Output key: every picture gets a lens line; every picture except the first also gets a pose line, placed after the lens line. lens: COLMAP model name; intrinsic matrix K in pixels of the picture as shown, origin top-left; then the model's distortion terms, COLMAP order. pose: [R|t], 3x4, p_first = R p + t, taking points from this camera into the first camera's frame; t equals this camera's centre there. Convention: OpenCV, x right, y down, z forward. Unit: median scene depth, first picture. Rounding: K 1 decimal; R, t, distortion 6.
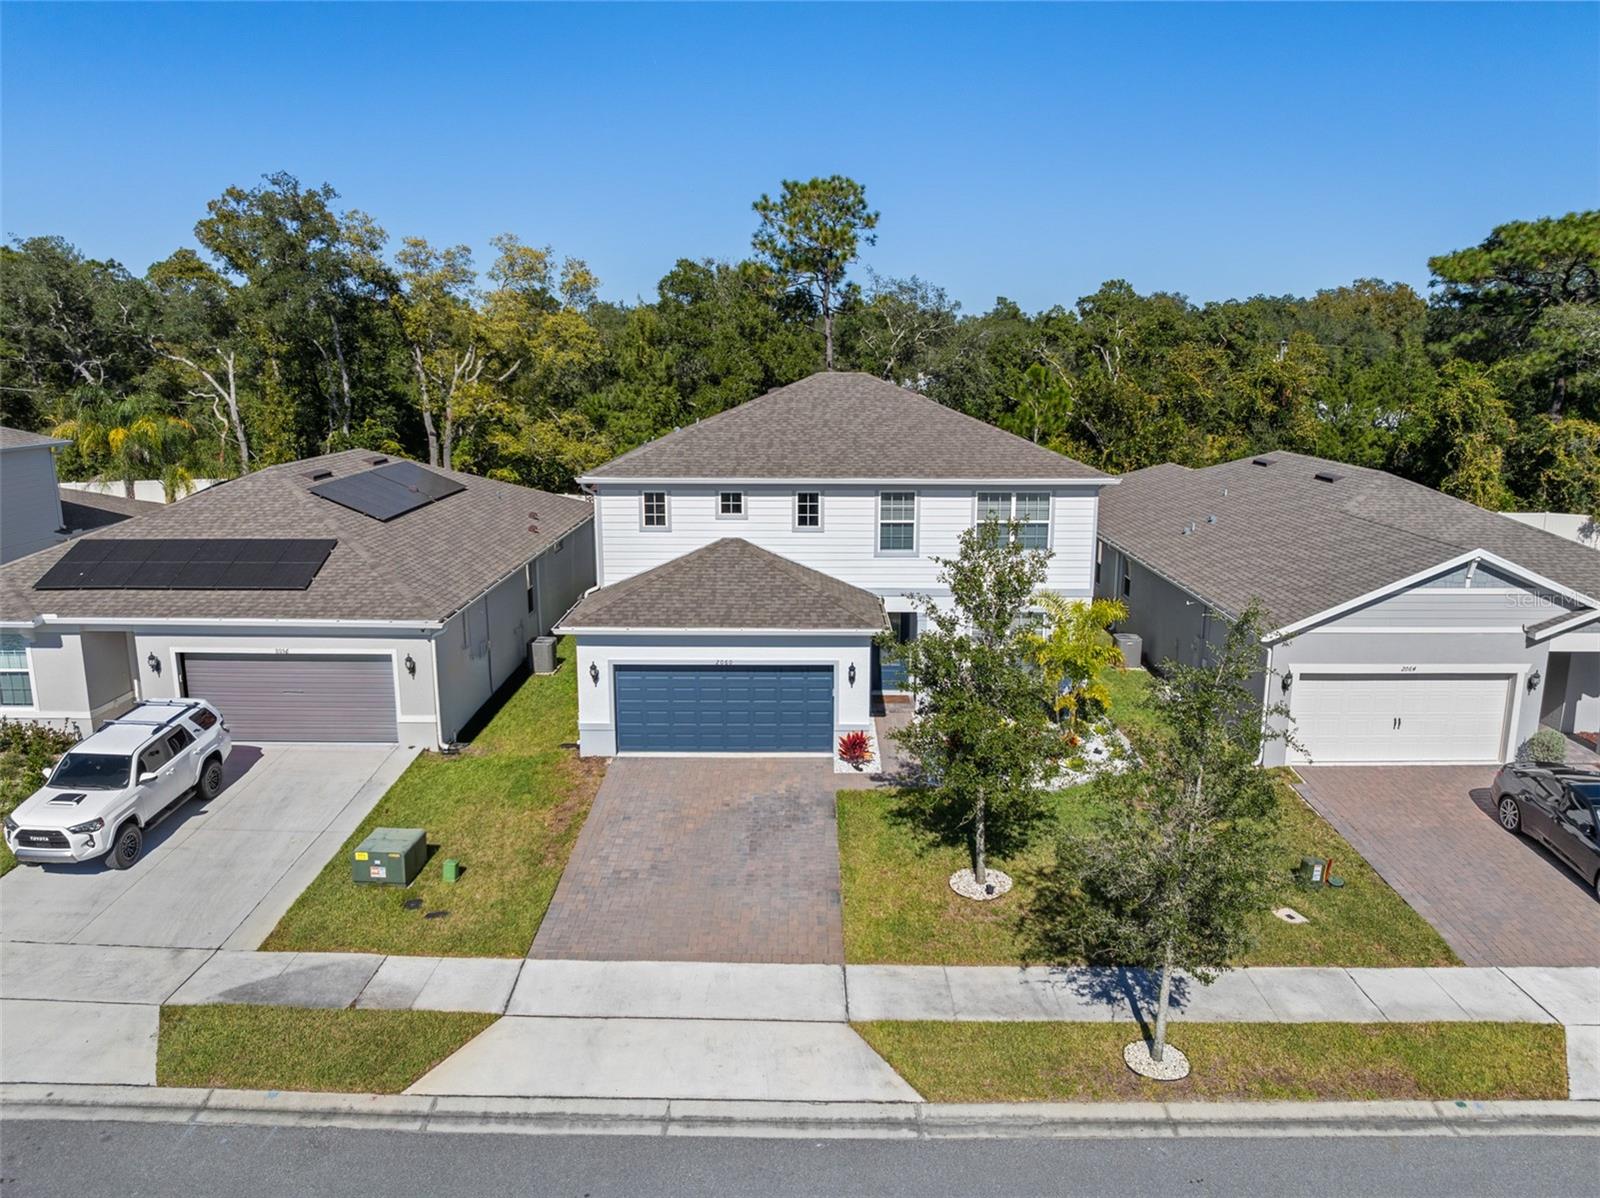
lens RADIAL K [[1124.8, 0, 804.5], [0, 1124.8, 594.6], [0, 0, 1]] dist [-0.032529, -0.004097]
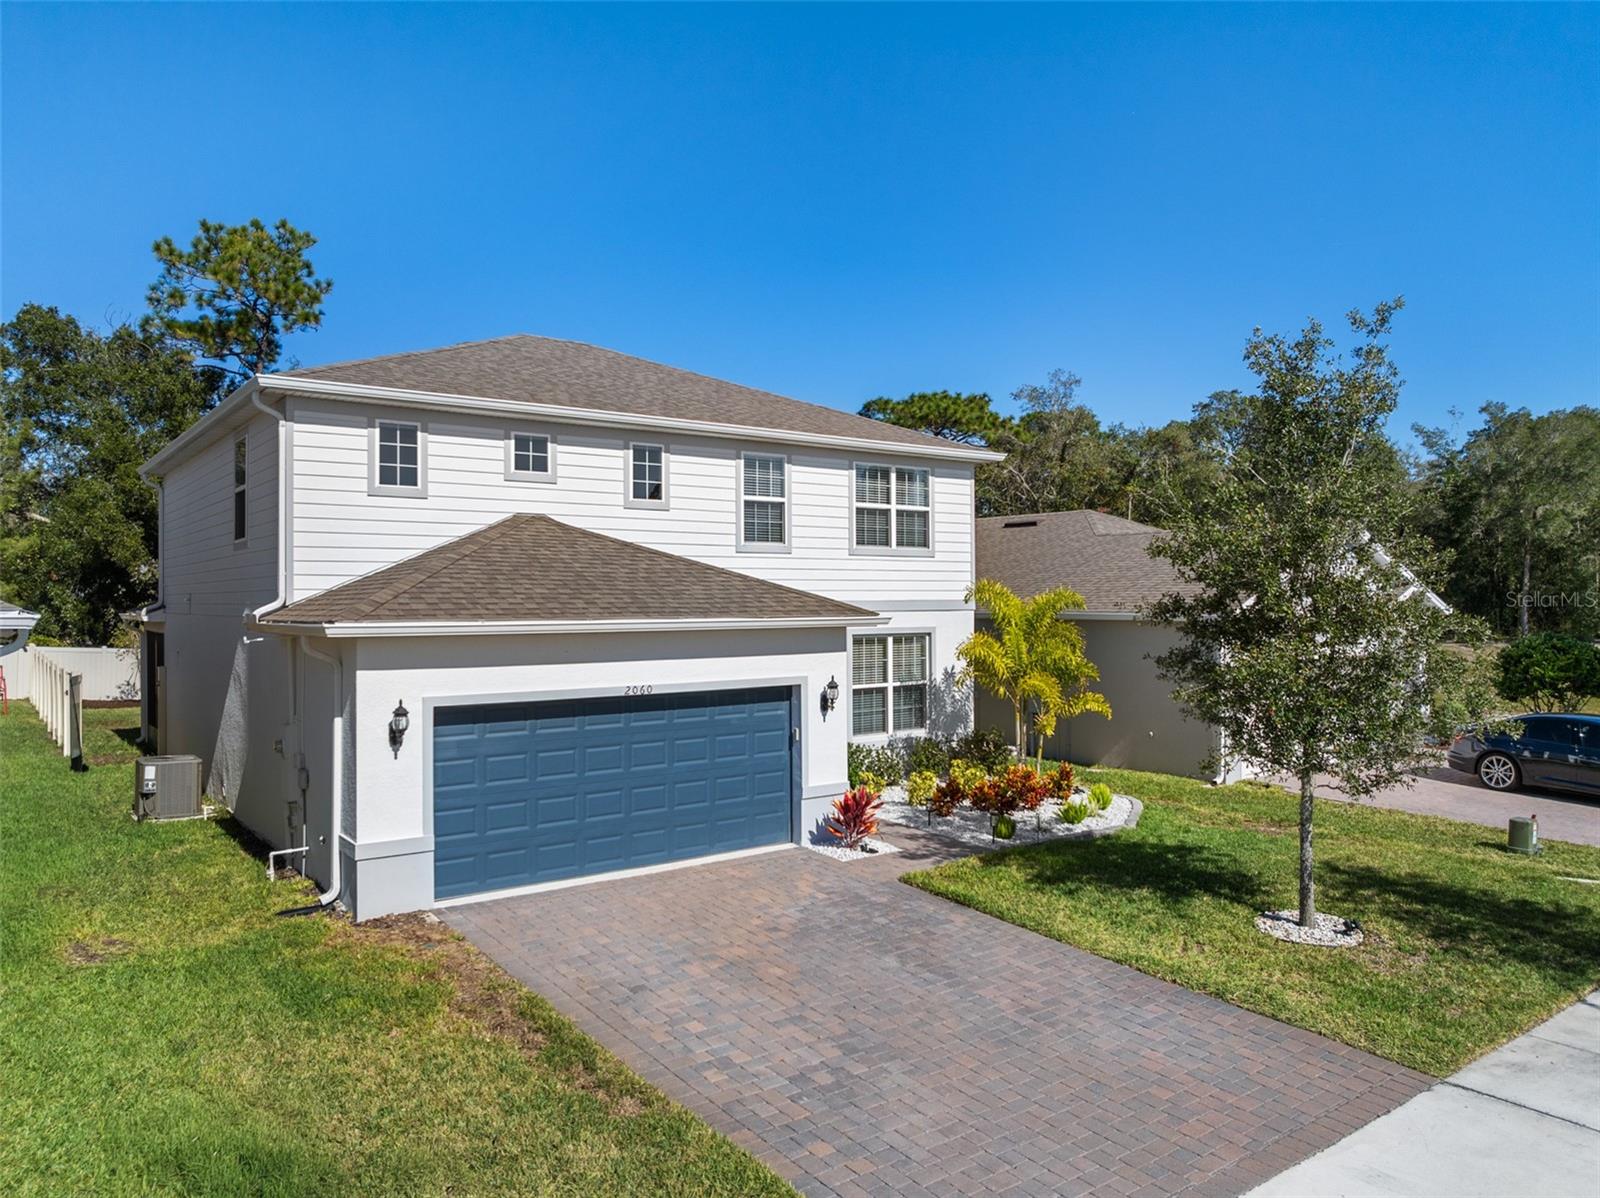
lens RADIAL K [[1124.6, 0, 805.0], [0, 1124.6, 596.4], [0, 0, 1]] dist [-0.038143, -0.007719]
pose [[0.791760, -0.001778, 0.610830, -0.336129], [0.129298, 0.977824, -0.164751, 0.114957], [-0.596991, 0.209422, 0.774432, 0.521595]]
